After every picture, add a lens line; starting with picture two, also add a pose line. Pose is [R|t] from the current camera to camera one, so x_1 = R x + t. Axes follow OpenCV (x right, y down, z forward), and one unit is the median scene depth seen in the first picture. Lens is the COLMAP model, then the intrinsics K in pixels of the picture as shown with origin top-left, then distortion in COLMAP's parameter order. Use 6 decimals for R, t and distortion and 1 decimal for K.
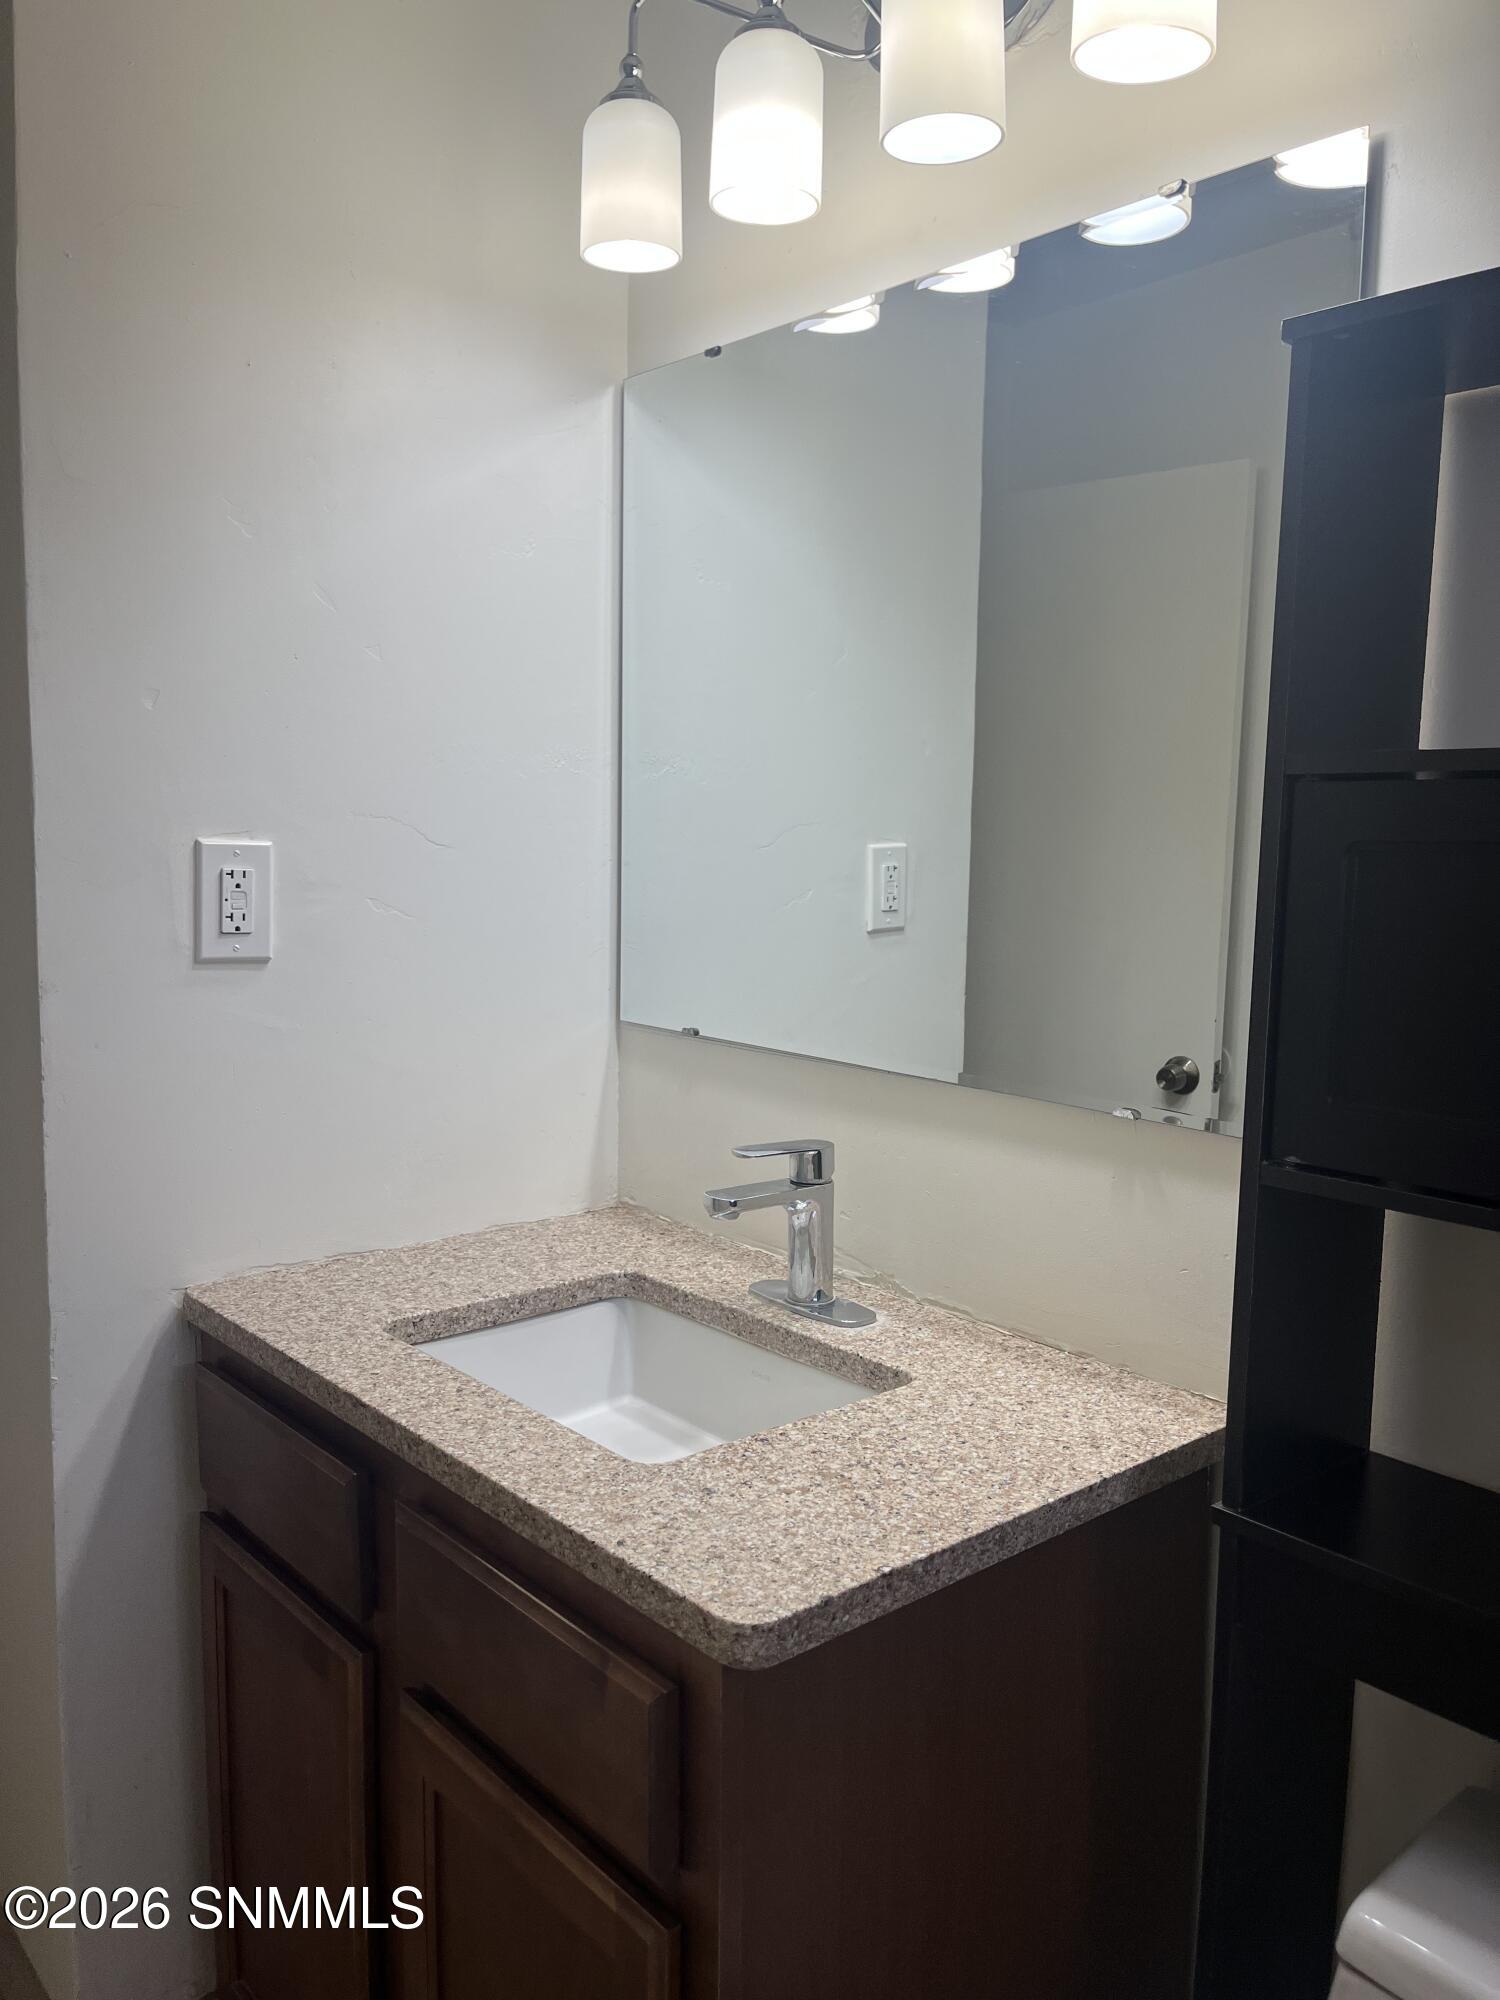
lens RADIAL K [[1518.0, 0, 743.5], [0, 1518.0, 1015.6], [0, 0, 1]] dist [0.053887, -0.092769]
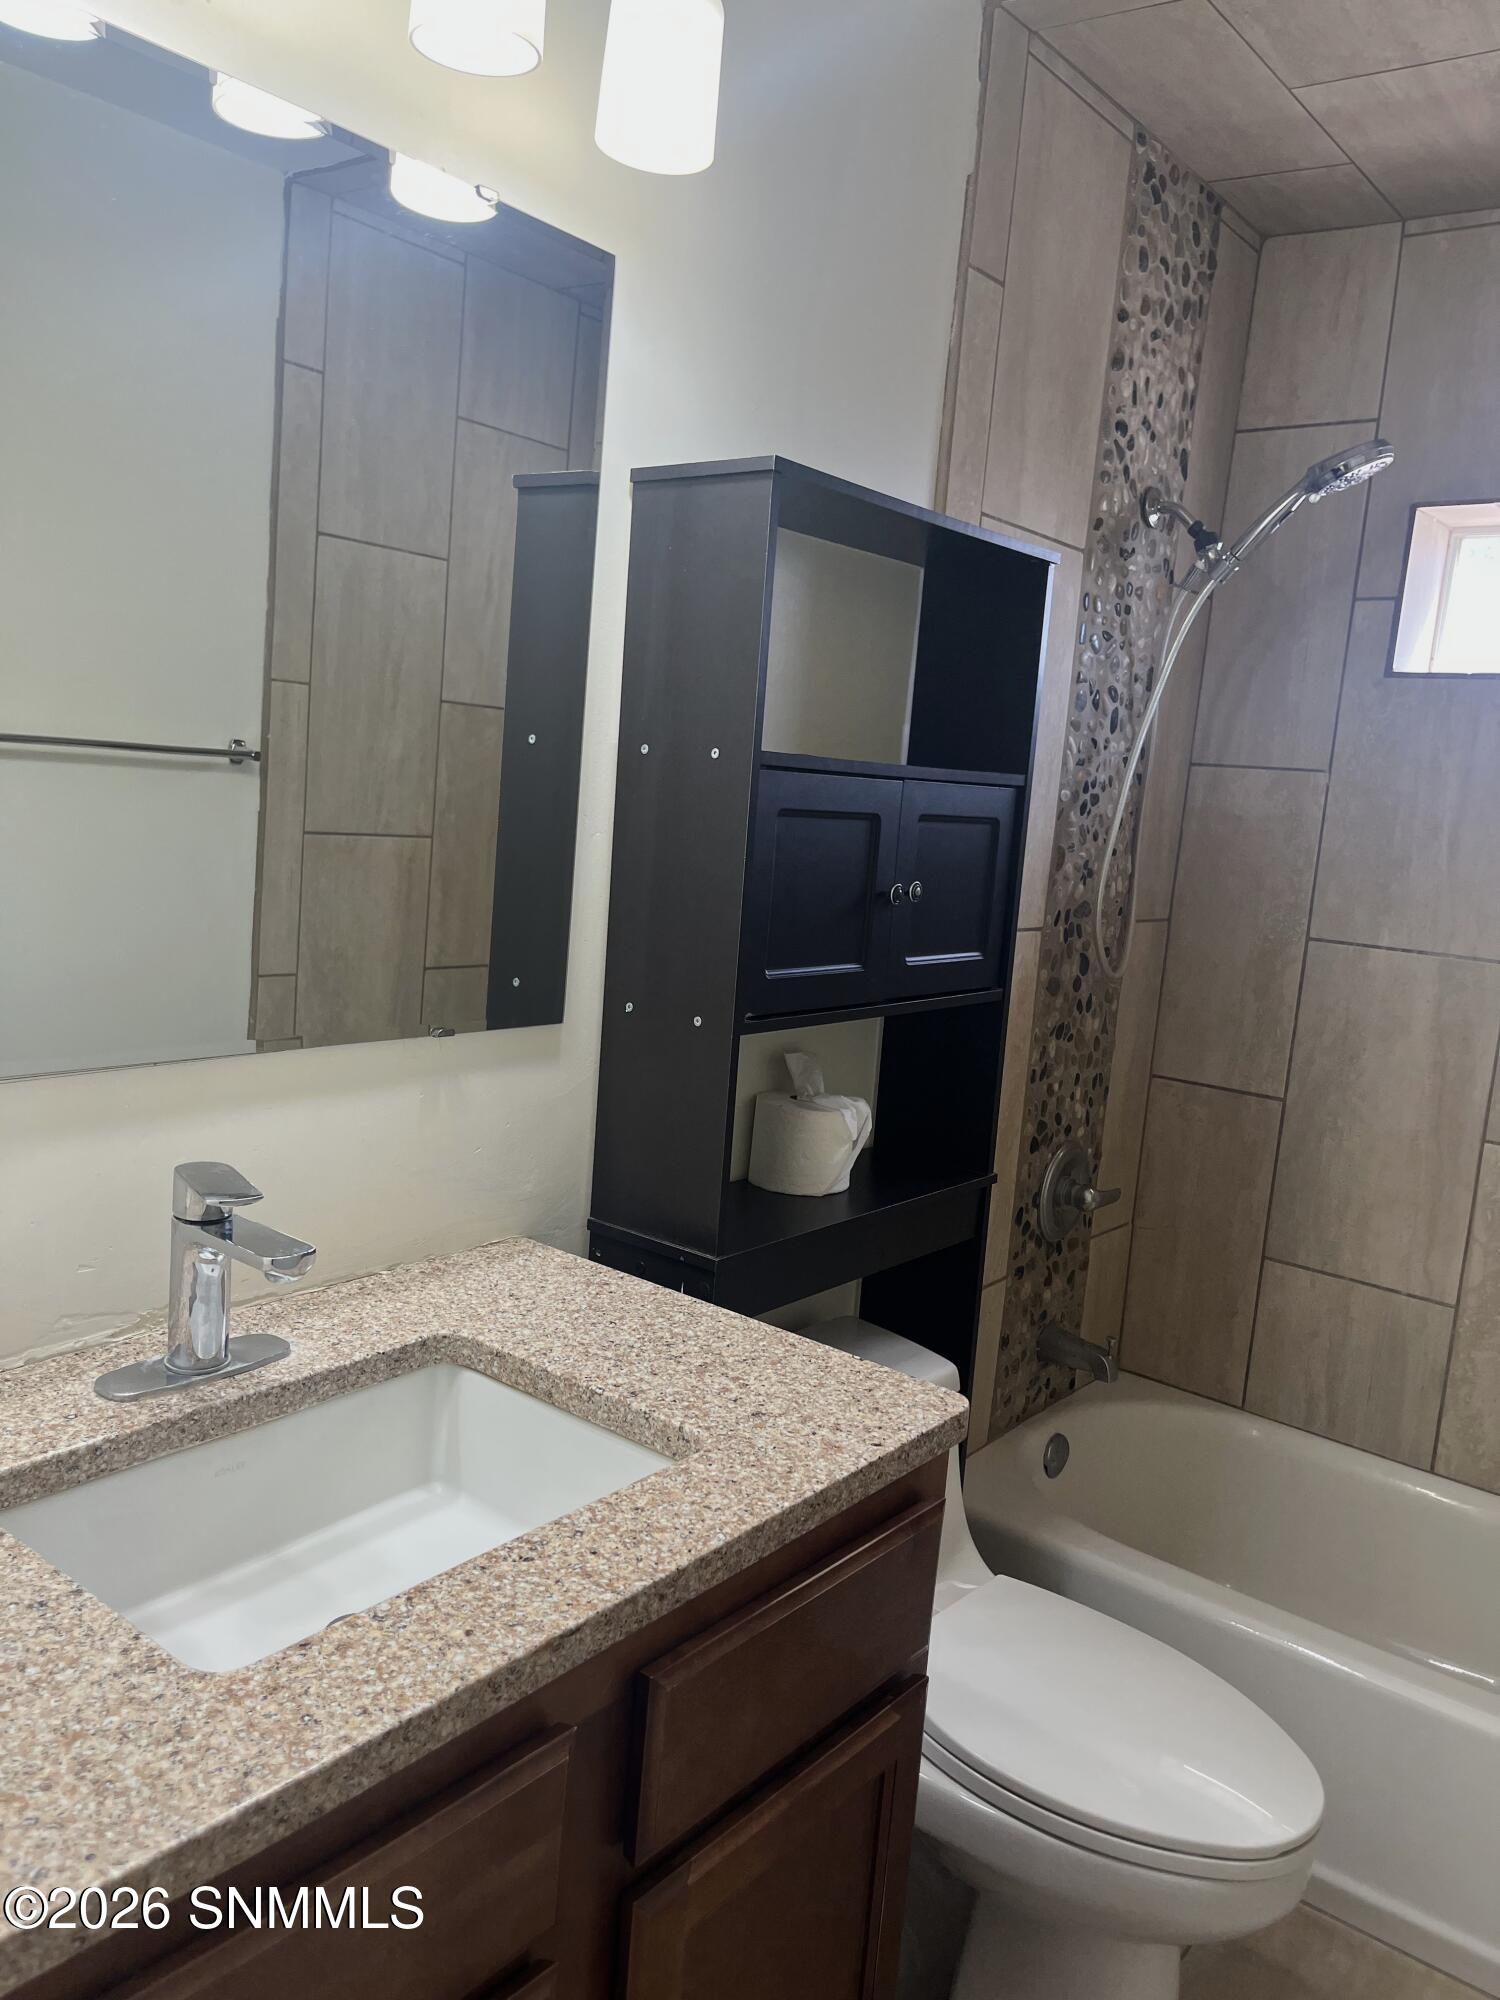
lens RADIAL K [[1517.6, 0, 724.7], [0, 1517.6, 1014.6], [0, 0, 1]] dist [0.034149, -0.037024]
pose [[-0.169501, -0.181747, 0.968627, -0.861827], [0.043259, 0.980529, 0.191550, -0.152107], [-0.984580, 0.074370, -0.158338, 0.985107]]
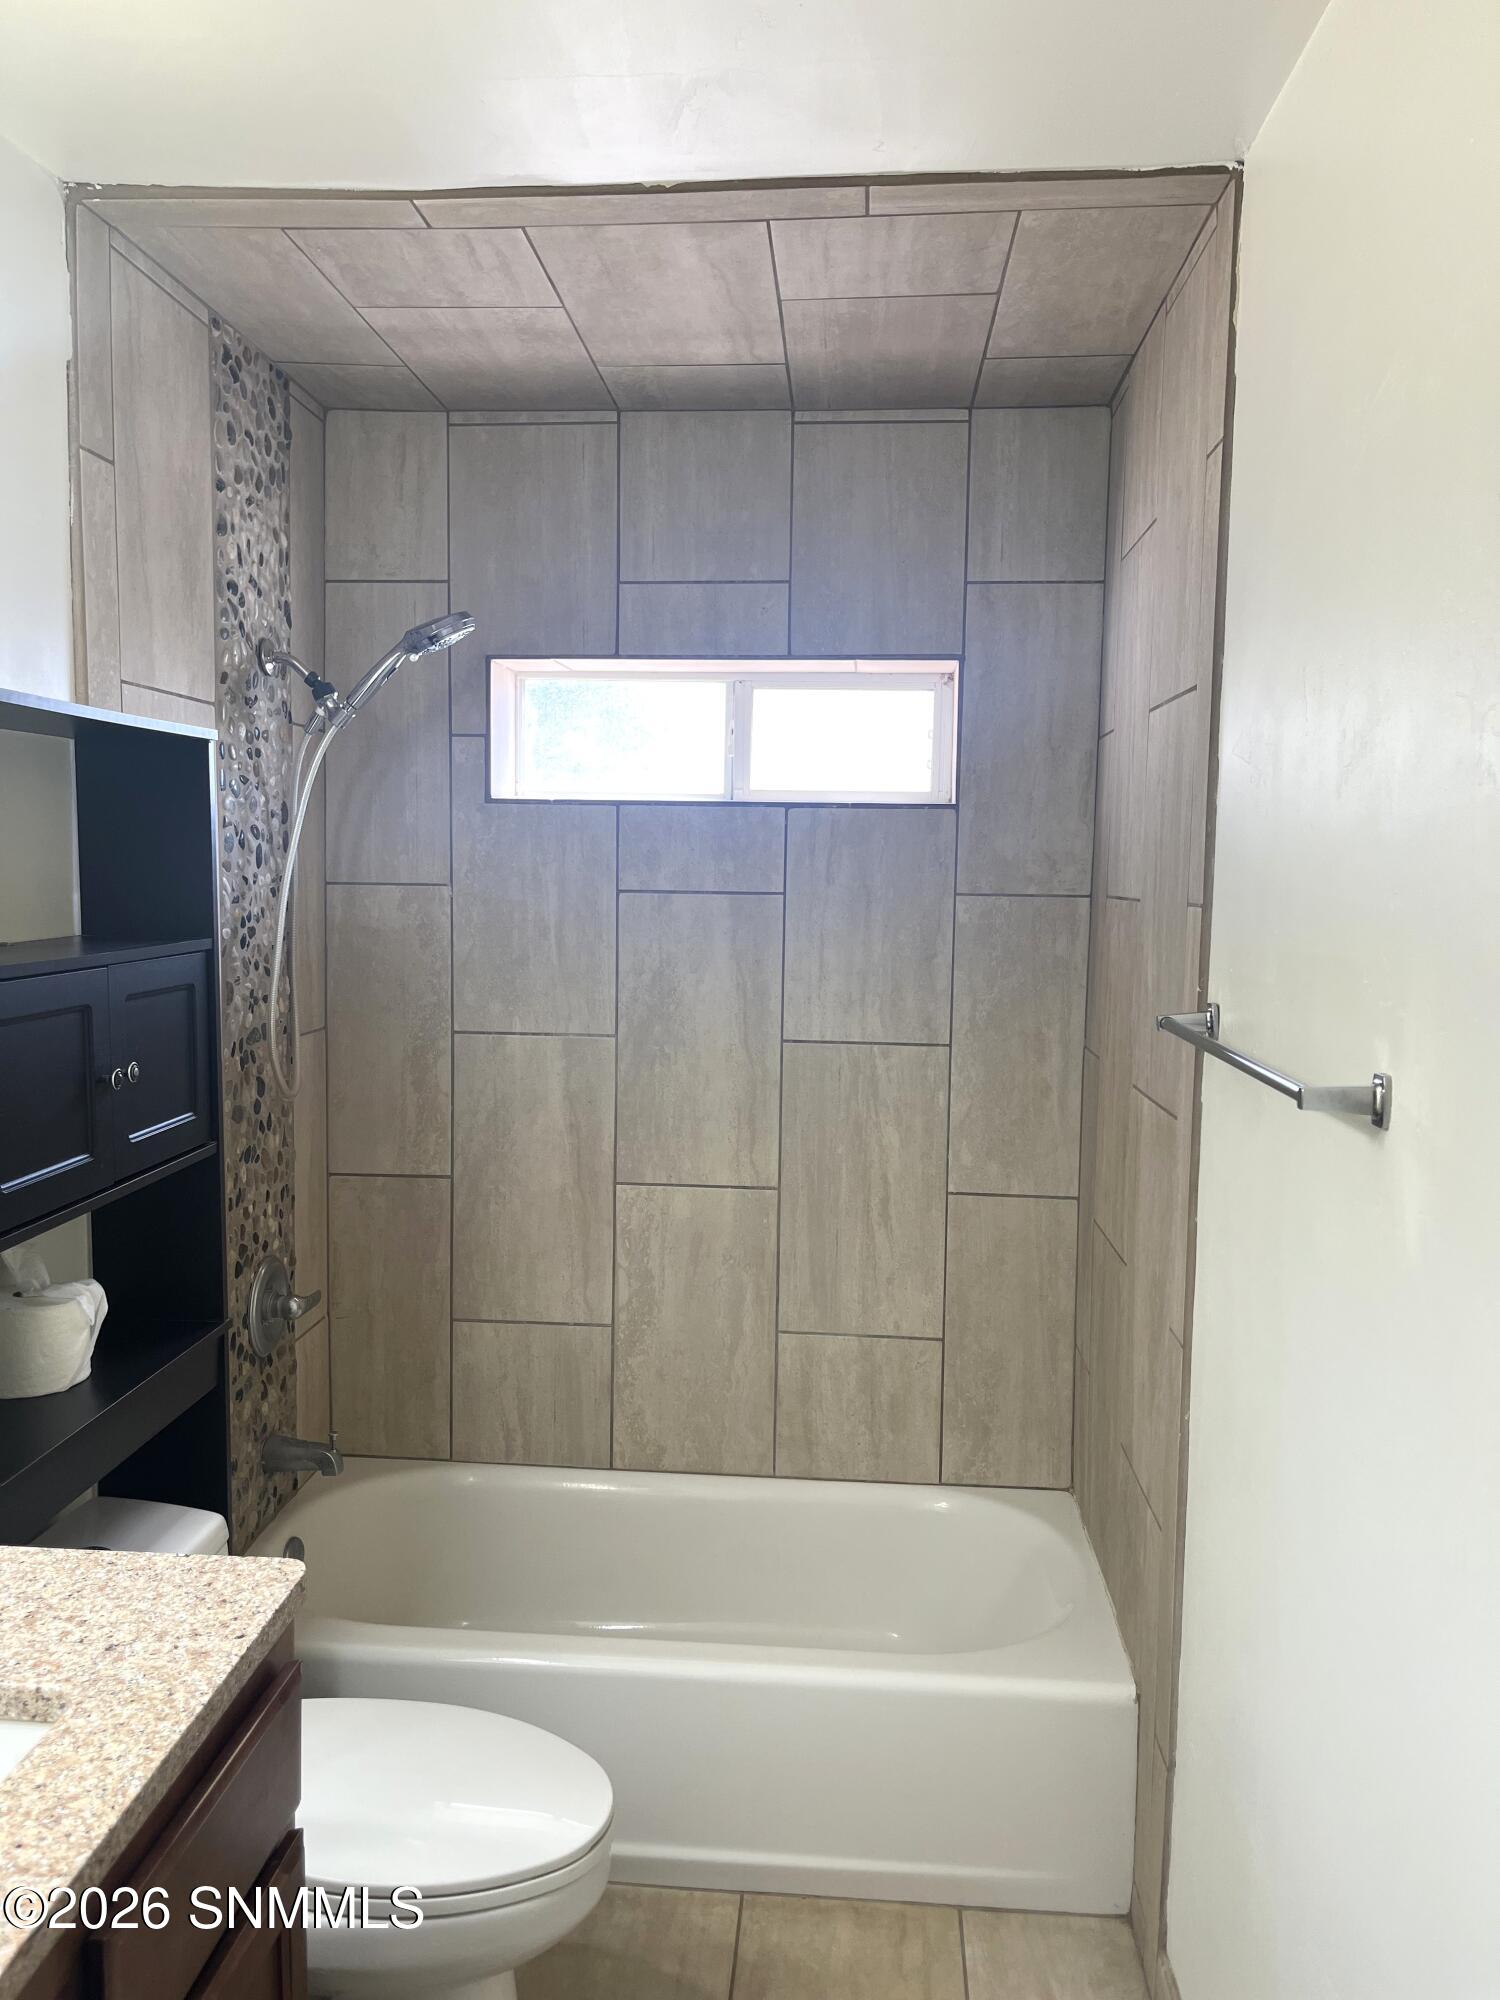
lens RADIAL K [[1518.0, 0, 743.5], [0, 1518.0, 1015.6], [0, 0, 1]] dist [0.053887, -0.092769]
pose [[-0.703574, -0.099222, 0.703661, -0.915741], [0.062088, 0.977834, 0.199963, -0.282190], [-0.707904, 0.184377, -0.681819, 1.132257]]
